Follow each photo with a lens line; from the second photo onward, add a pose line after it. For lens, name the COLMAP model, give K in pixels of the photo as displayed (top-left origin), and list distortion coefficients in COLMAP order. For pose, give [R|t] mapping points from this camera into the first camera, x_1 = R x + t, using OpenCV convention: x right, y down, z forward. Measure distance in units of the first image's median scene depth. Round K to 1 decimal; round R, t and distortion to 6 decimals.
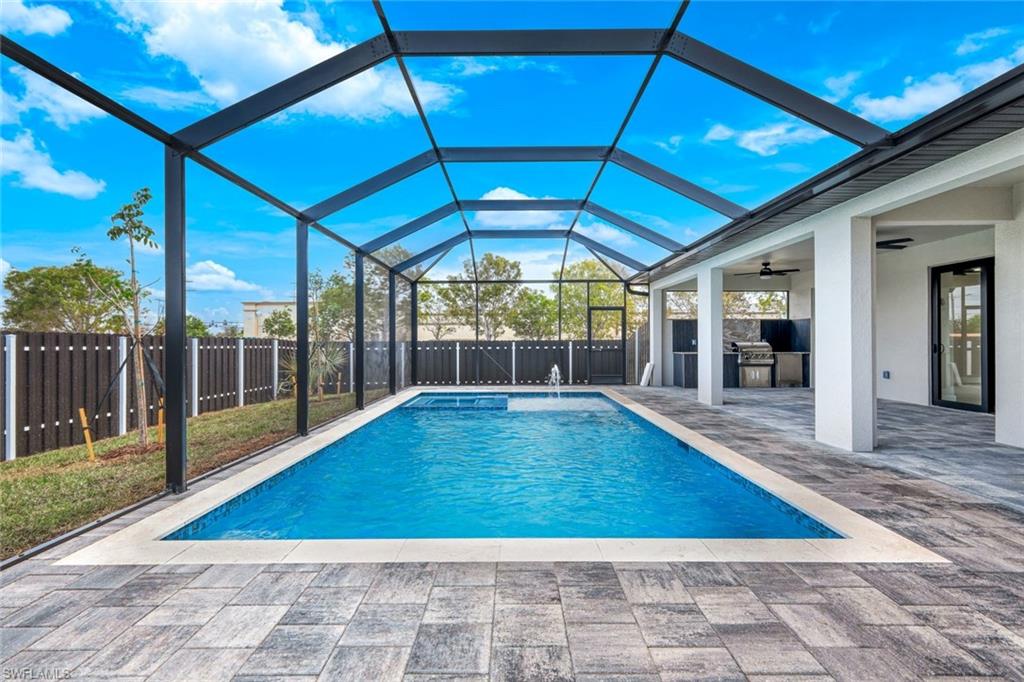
lens RADIAL K [[487.5, 0, 505.0], [0, 487.5, 340.0], [0, 0, 1]] dist [0.009597, -0.000131]
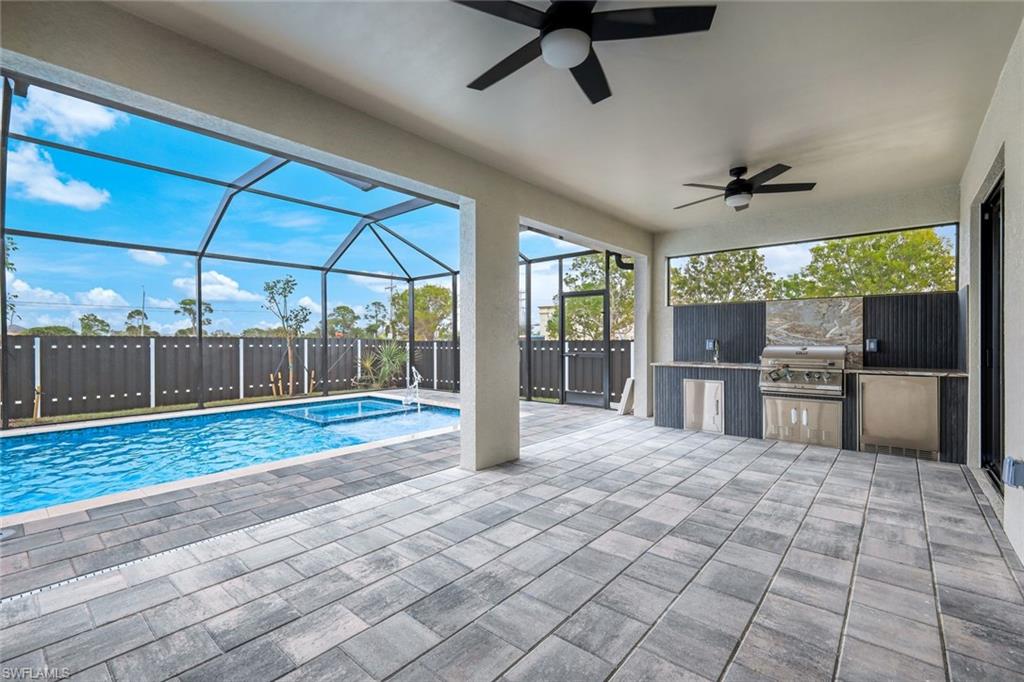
lens RADIAL K [[442.5, 0, 515.4], [0, 442.5, 340.7], [0, 0, 1]] dist [0.000973, 0.000432]
pose [[0.766671, 0.000079, -0.642040, 0.758956], [0.003435, 0.999985, 0.004225, -0.004176], [0.642031, -0.005444, 0.766659, 0.666981]]
